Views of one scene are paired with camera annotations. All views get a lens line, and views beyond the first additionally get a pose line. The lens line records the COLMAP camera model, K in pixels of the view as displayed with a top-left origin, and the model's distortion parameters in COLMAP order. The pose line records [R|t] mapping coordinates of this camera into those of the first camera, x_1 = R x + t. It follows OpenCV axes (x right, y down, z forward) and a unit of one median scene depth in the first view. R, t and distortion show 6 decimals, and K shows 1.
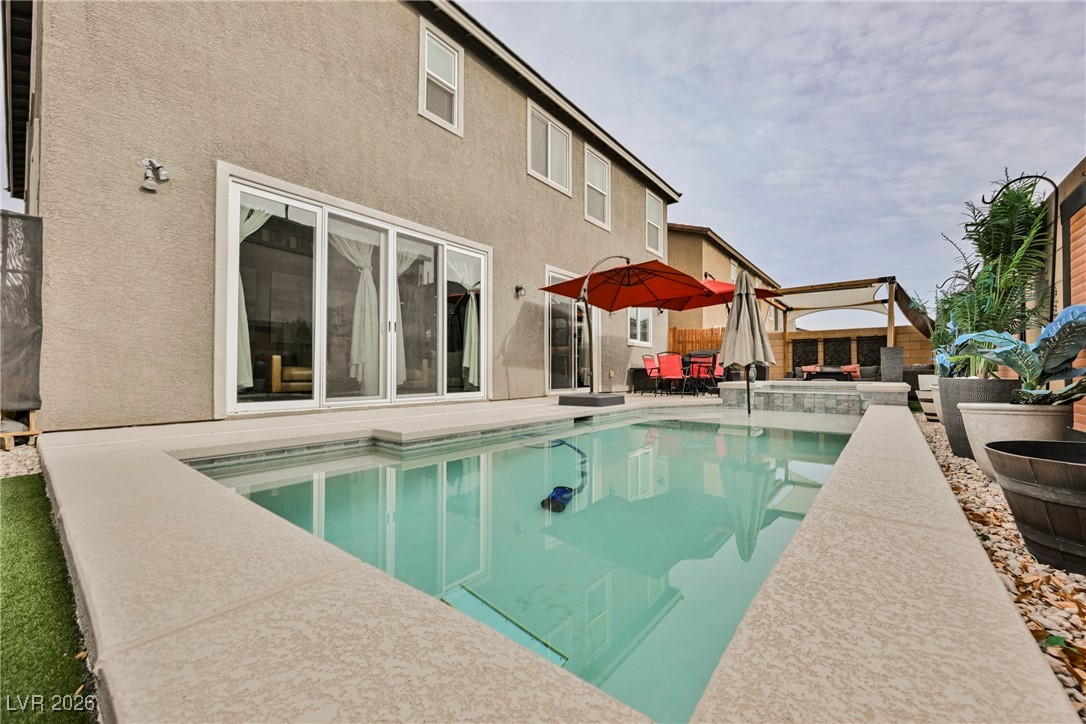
lens RADIAL K [[421.8, 0, 540.3], [0, 421.8, 365.8], [0, 0, 1]] dist [0.000856, 0.000175]
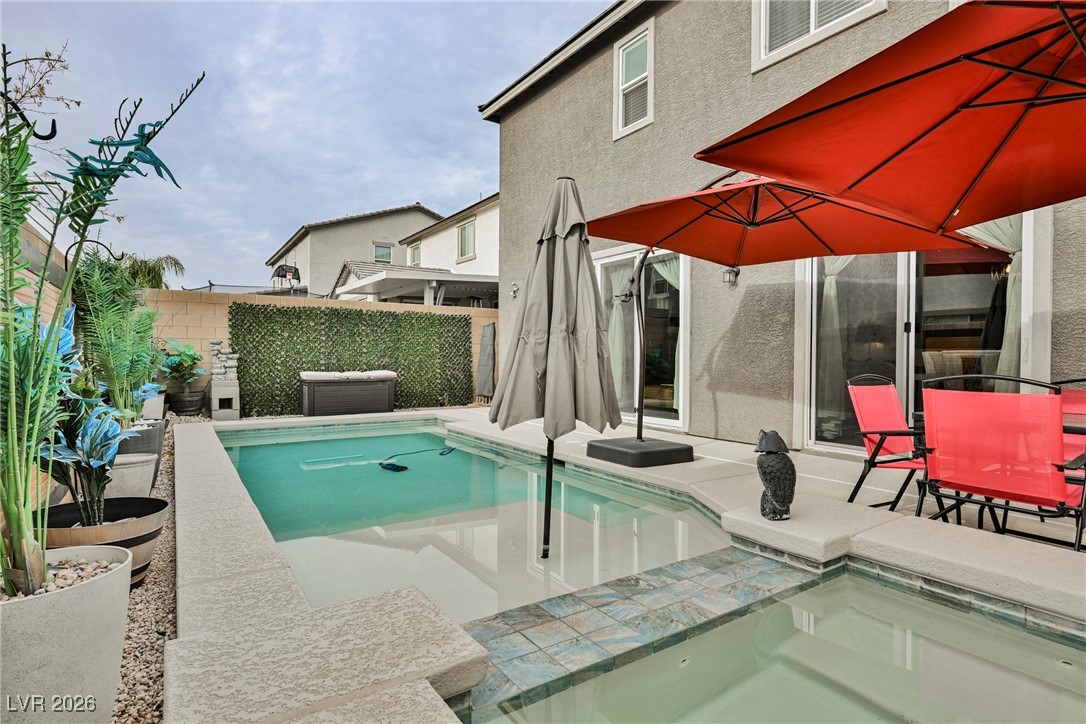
lens RADIAL K [[556.8, 0, 542.6], [0, 556.8, 361.7], [0, 0, 1]] dist [-0.000139, -0.000030]
pose [[-0.289553, 0.007386, -0.957134, 0.883445], [0.011497, 0.999925, 0.004238, -0.053948], [0.957093, -0.009777, -0.289616, 1.008358]]
